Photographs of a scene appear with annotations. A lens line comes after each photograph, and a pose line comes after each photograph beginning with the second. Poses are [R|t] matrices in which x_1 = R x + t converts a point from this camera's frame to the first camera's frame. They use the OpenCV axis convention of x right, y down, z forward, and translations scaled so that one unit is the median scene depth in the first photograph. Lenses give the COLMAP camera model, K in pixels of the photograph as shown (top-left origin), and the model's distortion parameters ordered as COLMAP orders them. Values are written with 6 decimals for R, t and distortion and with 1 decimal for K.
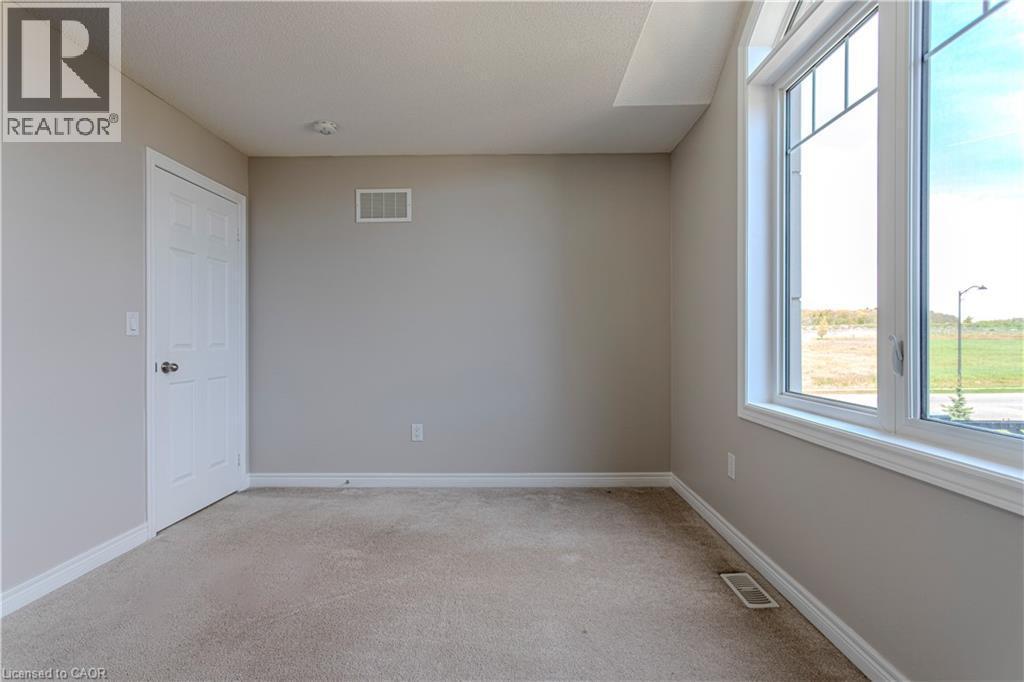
lens RADIAL K [[480.6, 0, 512.0], [0, 480.6, 341.0], [0, 0, 1]] dist [0.000292, 0.000939]
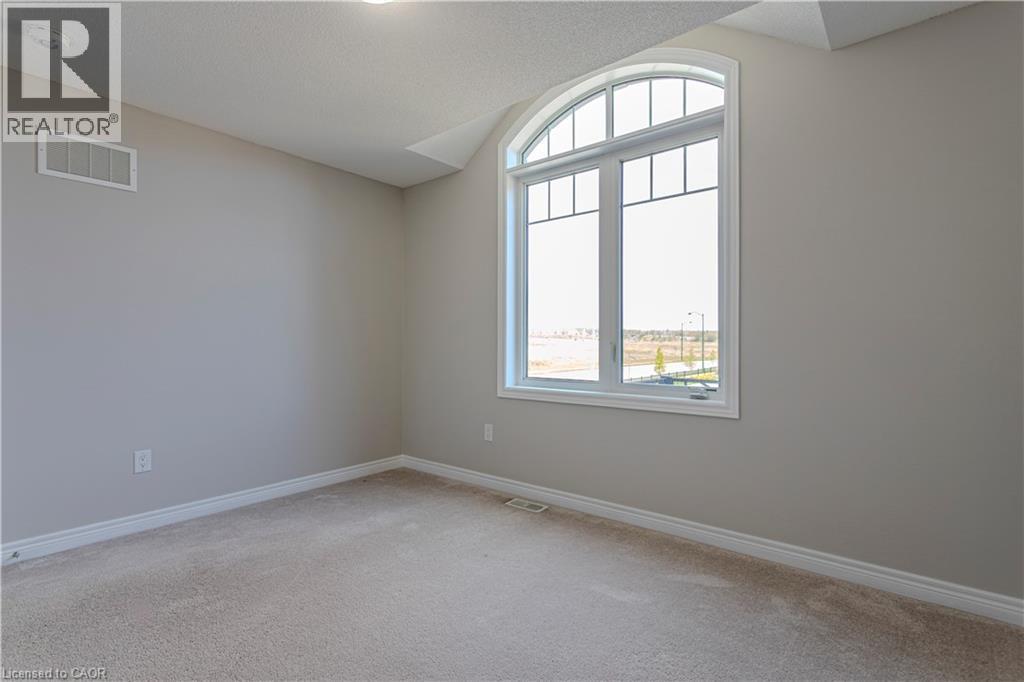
lens RADIAL K [[480.6, 0, 512.0], [0, 480.6, 341.0], [0, 0, 1]] dist [0.000292, 0.000939]
pose [[0.628813, 0.006250, 0.777532, -0.492137], [0.000433, 0.999965, -0.008388, 0.000769], [-0.777557, 0.005611, 0.628788, 0.039582]]
